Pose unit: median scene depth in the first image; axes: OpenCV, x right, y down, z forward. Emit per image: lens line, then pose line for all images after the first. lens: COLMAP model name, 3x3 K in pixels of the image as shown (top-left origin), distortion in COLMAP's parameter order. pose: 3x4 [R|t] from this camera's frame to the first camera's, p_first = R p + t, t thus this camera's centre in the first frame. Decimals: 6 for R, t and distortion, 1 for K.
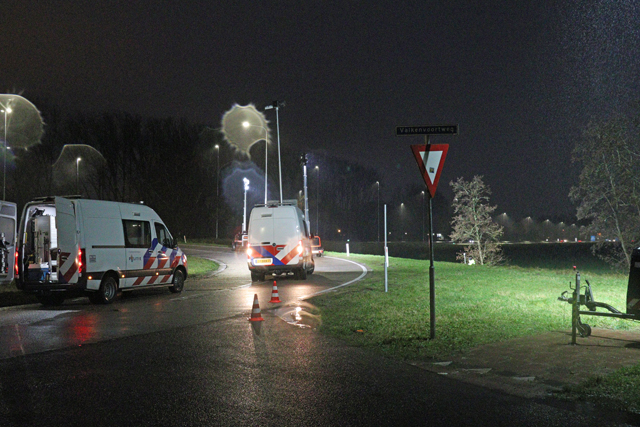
lens RADIAL K [[718.0, 0, 320.6], [0, 718.0, 214.6], [0, 0, 1]] dist [-0.019553, 0.000000]
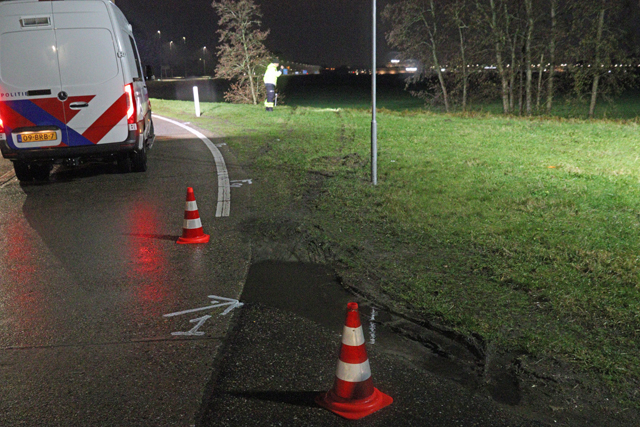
lens RADIAL K [[718.0, 0, 317.6], [0, 718.0, 213.5], [0, 0, 1]] dist [-0.019553, 0.000000]
pose [[0.924199, -0.099601, 0.368695, -0.029372], [0.014933, 0.974081, 0.225708, 0.005906], [-0.381619, -0.203093, 0.901732, 0.191183]]
